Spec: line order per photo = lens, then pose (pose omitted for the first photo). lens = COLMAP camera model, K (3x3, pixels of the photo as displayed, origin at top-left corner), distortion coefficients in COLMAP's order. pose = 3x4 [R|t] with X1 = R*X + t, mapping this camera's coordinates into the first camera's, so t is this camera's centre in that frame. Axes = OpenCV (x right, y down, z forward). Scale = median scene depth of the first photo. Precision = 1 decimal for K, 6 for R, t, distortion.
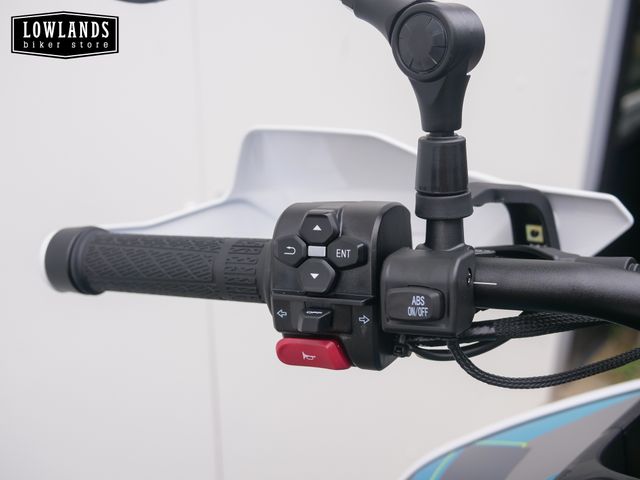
lens RADIAL K [[740.6, 0, 320.0], [0, 740.6, 239.4], [0, 0, 1]] dist [-0.021029, 0.000000]
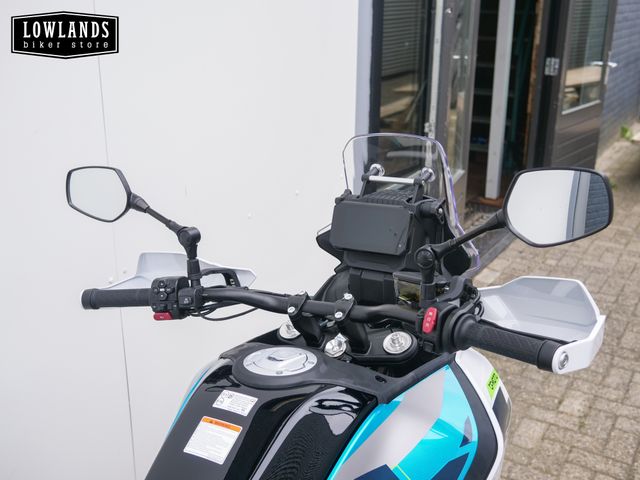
lens RADIAL K [[740.6, 0, 320.0], [0, 740.6, 241.7], [0, 0, 1]] dist [-0.021029, 0.000000]
pose [[0.985996, -0.059839, 0.155664, 0.219879], [0.070961, 0.995234, -0.066894, 0.080894], [-0.150919, 0.077004, 0.985542, -2.960064]]
